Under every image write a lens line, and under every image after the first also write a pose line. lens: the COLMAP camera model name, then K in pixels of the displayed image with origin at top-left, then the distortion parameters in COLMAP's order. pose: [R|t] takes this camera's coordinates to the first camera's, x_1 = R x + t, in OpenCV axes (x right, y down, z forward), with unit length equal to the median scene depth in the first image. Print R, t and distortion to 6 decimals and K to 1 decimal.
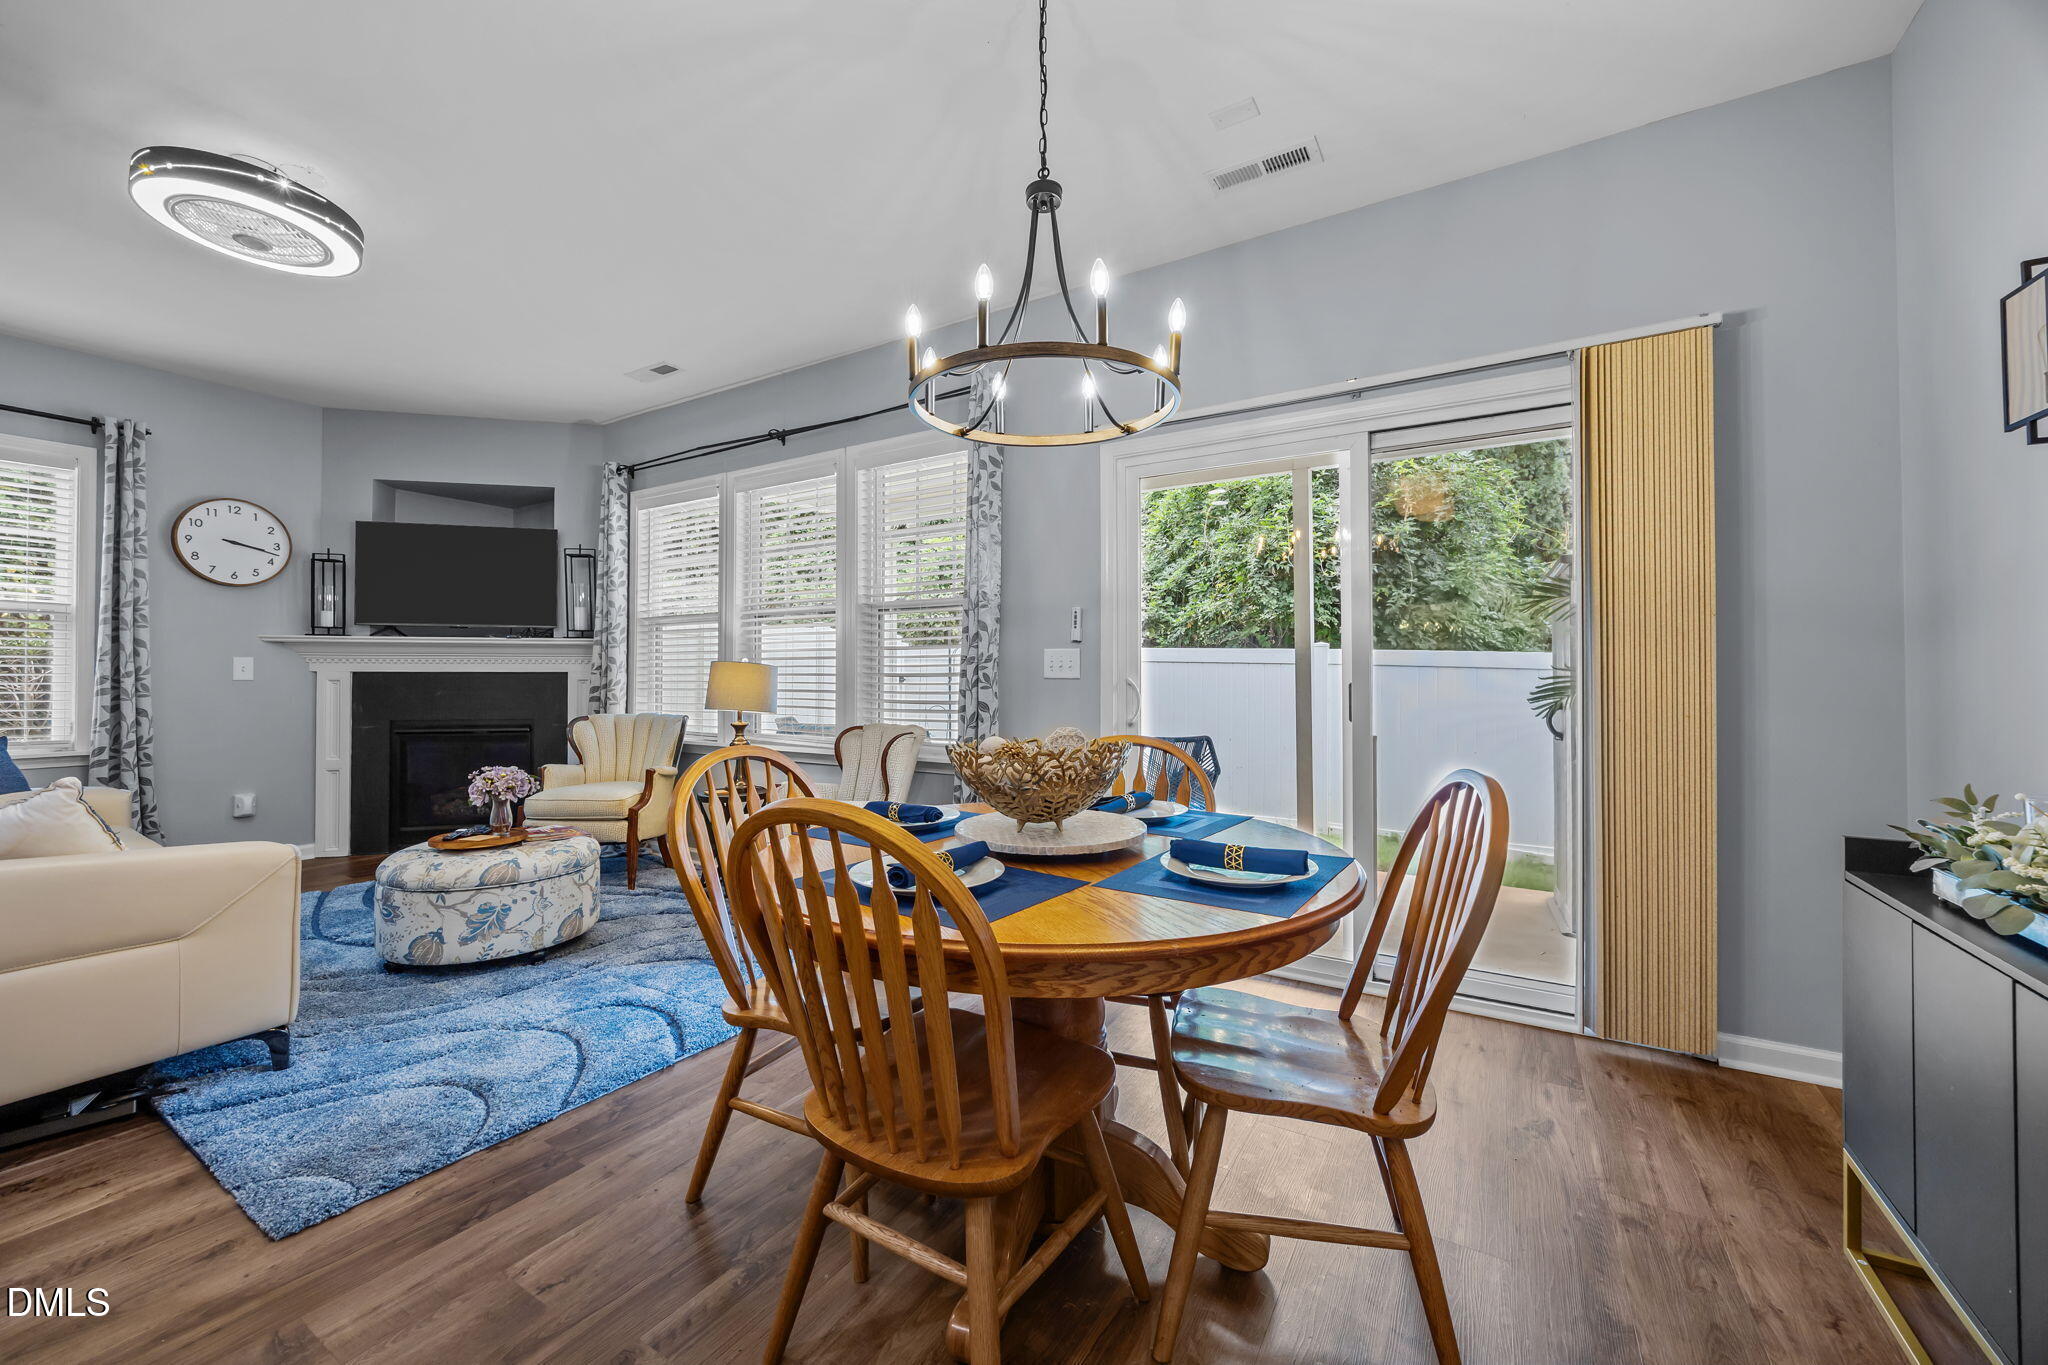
lens RADIAL K [[789.8, 0, 1011.2], [0, 789.8, 668.9], [0, 0, 1]] dist [-0.003792, 0.000119]
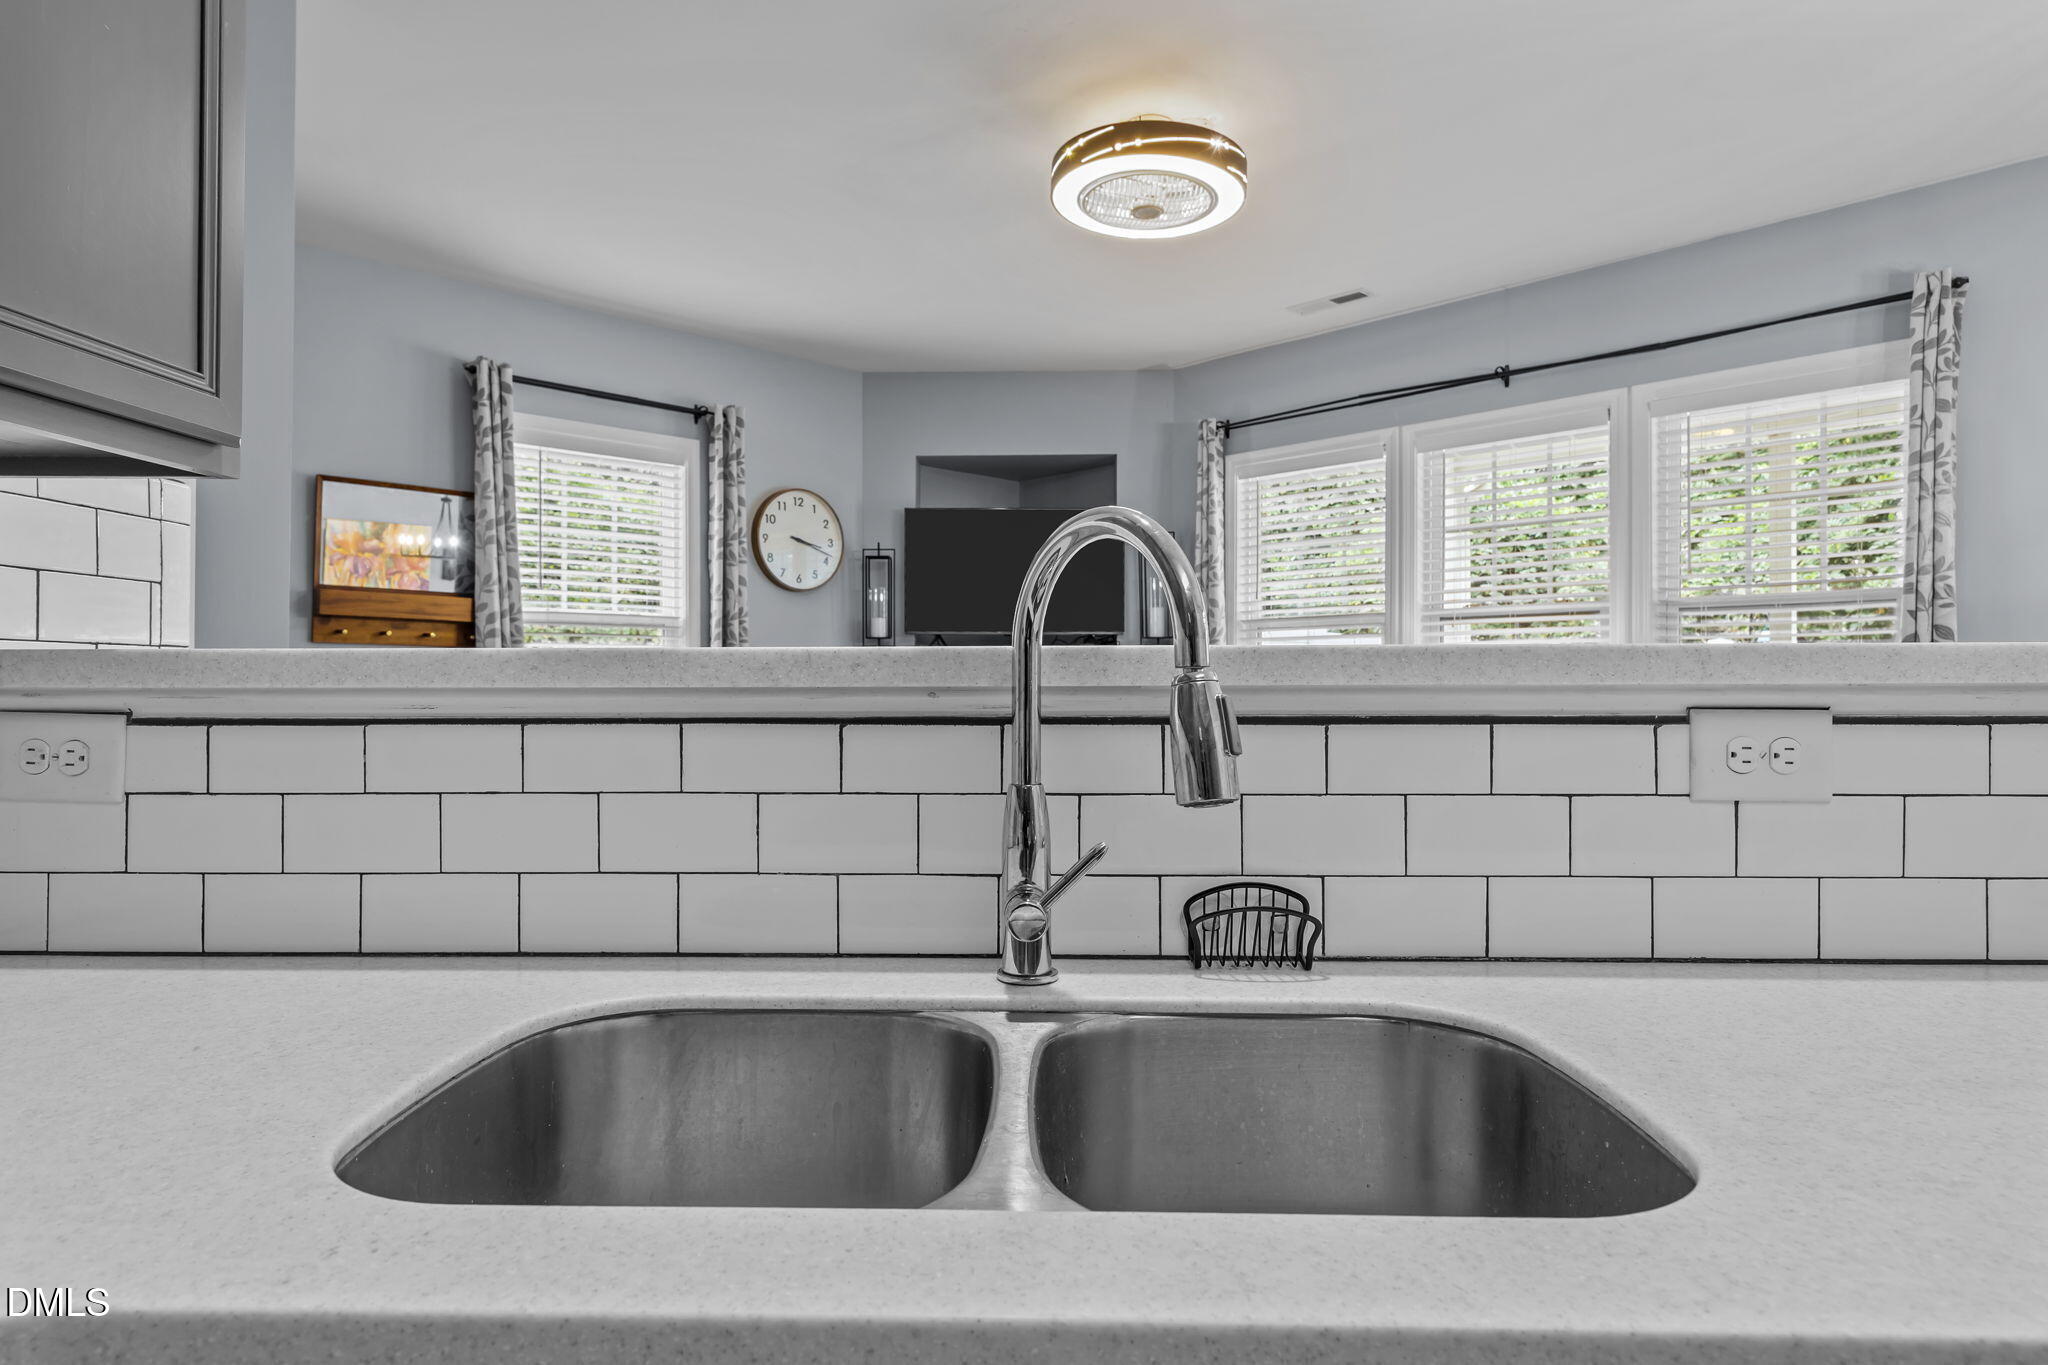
lens RADIAL K [[1166.0, 0, 1024.7], [0, 1166.0, 686.1], [0, 0, 1]] dist [0.000502, -0.000680]
pose [[0.968955, -0.000711, -0.247236, -0.423938], [0.004085, 0.999905, 0.013135, -0.017509], [0.247204, -0.013737, 0.968866, -0.163041]]
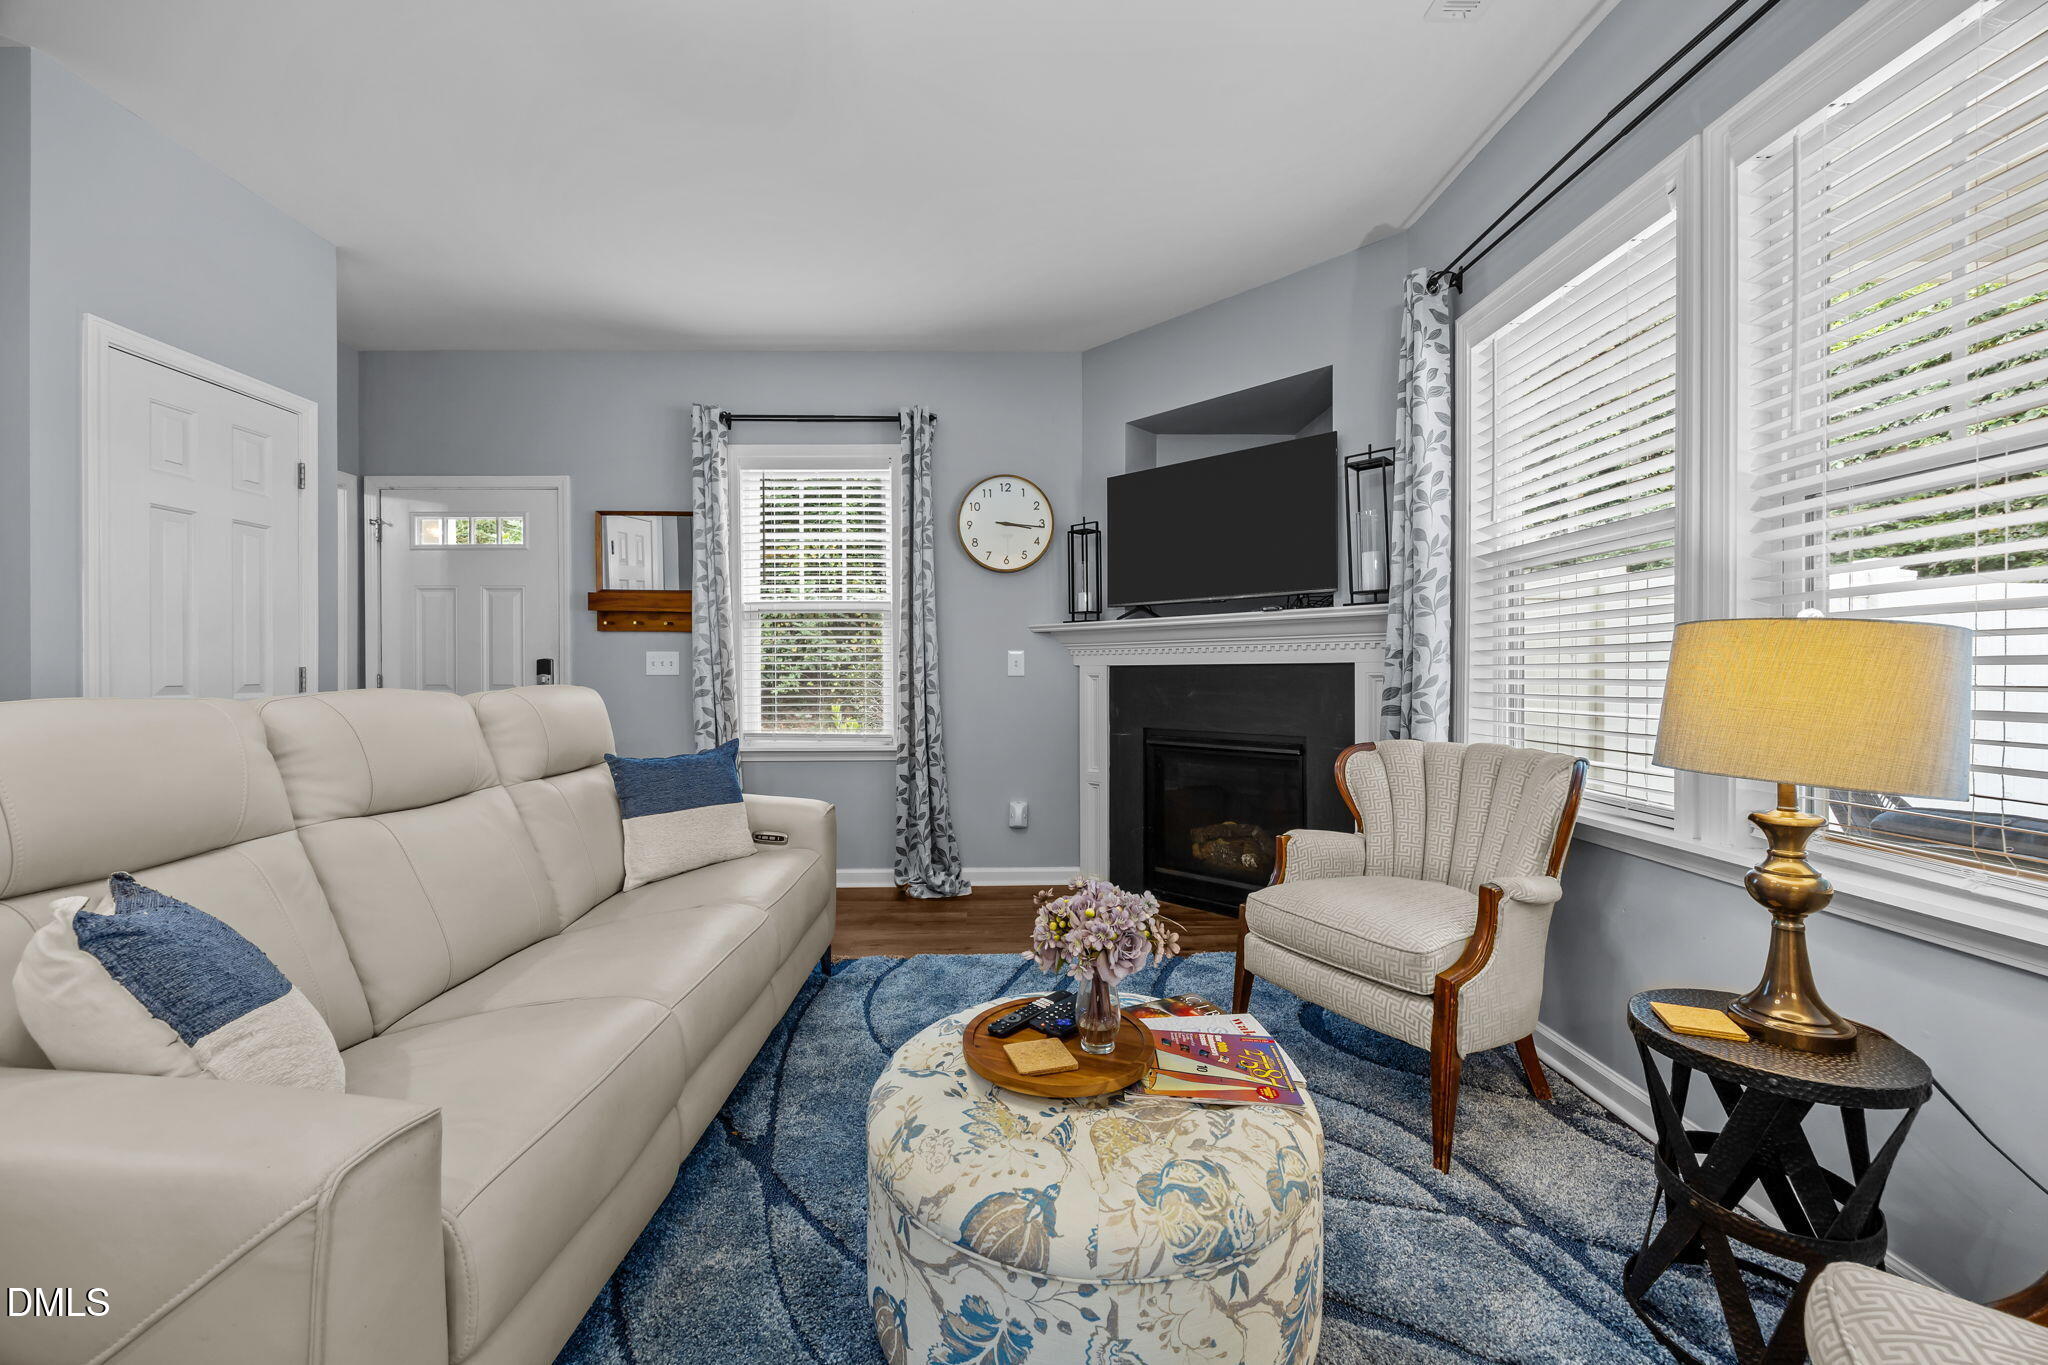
lens RADIAL K [[789.8, 0, 1010.7], [0, 789.8, 675.6], [0, 0, 1]] dist [-0.003792, 0.000119]
pose [[0.537803, 0.001328, -0.843070, -0.213995], [0.013994, 0.999847, 0.010502, 0.004276], [0.842955, -0.017446, 0.537702, 0.499427]]
